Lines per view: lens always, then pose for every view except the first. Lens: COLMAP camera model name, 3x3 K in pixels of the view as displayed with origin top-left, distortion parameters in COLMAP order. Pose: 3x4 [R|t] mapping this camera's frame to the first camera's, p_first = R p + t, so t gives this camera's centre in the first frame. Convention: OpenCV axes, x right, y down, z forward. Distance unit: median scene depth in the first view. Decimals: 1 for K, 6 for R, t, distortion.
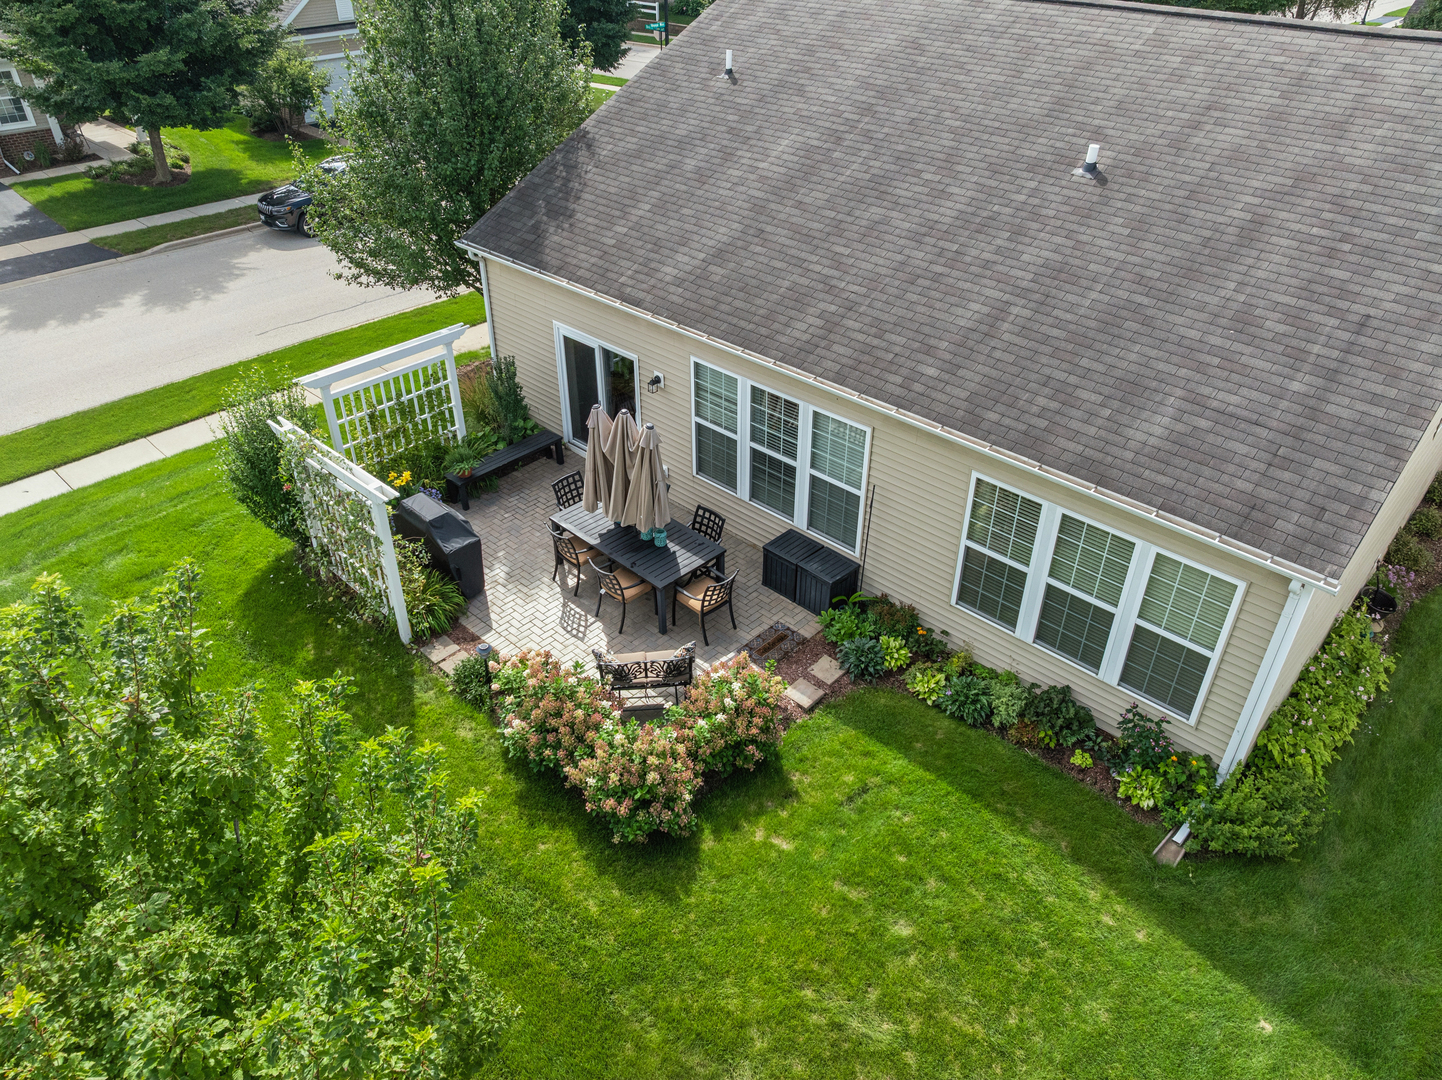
lens RADIAL K [[1014.6, 0, 720.6], [0, 1014.6, 533.8], [0, 0, 1]] dist [-0.048911, 0.017325]
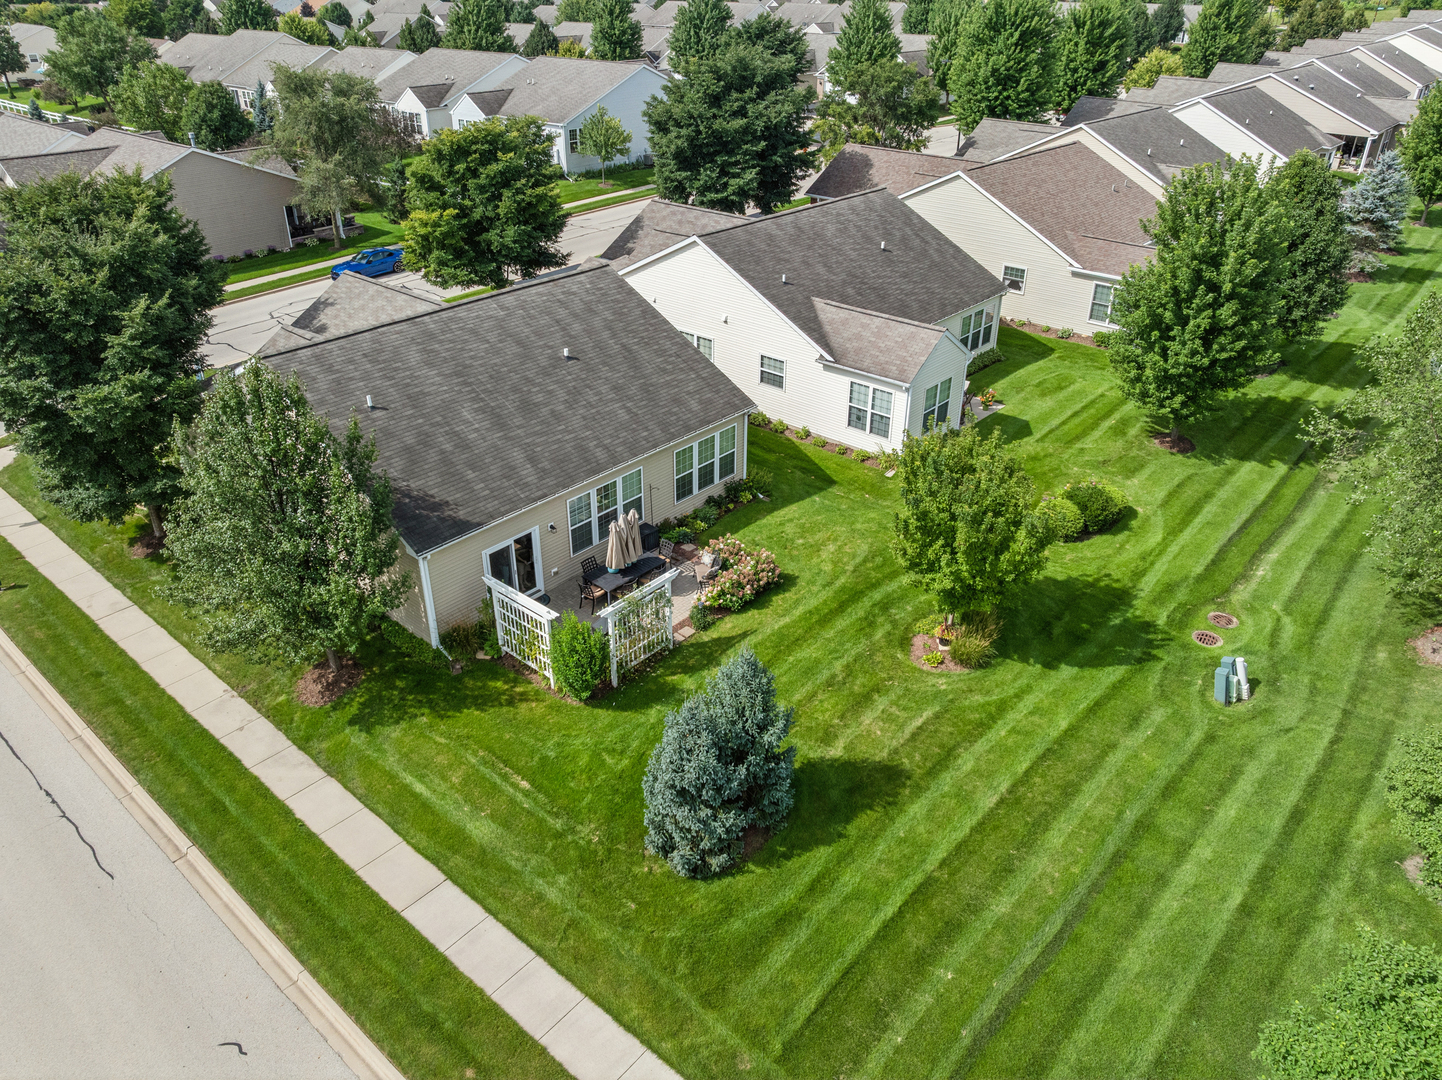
lens RADIAL K [[1014.6, 0, 720.6], [0, 1014.6, 533.8], [0, 0, 1]] dist [-0.048911, 0.017325]
pose [[-0.038983, -0.497836, 0.866394, -1.960407], [0.556291, 0.709452, 0.432686, -0.889175], [-0.830073, 0.498835, 0.249285, 0.256774]]
